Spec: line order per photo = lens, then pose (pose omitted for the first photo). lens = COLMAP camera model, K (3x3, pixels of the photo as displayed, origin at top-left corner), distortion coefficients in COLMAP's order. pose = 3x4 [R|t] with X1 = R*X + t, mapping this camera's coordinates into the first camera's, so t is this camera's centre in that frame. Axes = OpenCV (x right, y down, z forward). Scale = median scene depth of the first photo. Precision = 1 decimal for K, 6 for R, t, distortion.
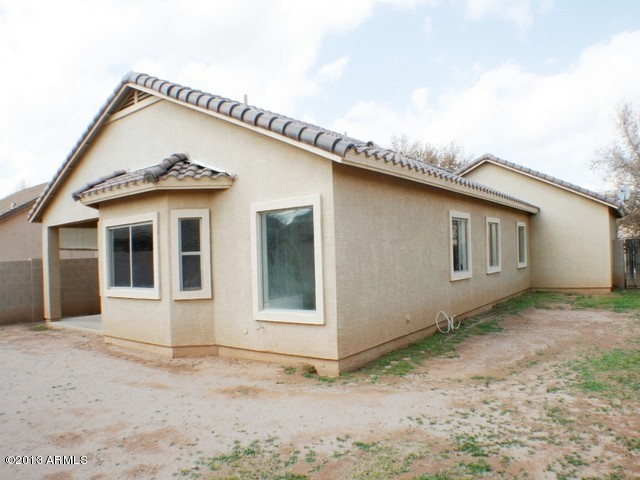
lens RADIAL K [[506.8, 0, 318.2], [0, 506.8, 228.8], [0, 0, 1]] dist [-0.162301, 0.015989]
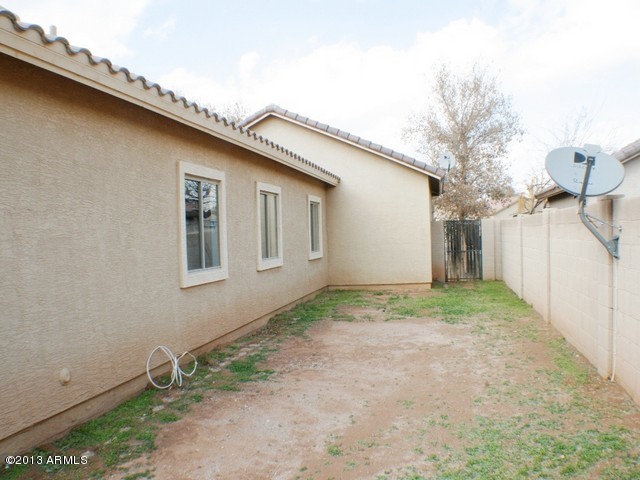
lens RADIAL K [[483.2, 0, 320.0], [0, 483.2, 240.0], [0, 0, 1]] dist [-0.194345, 0.068629]
pose [[0.930680, -0.013196, 0.365596, 0.177500], [-0.002564, 0.999089, 0.042589, 0.023349], [-0.365825, -0.040574, 0.929799, 0.374450]]
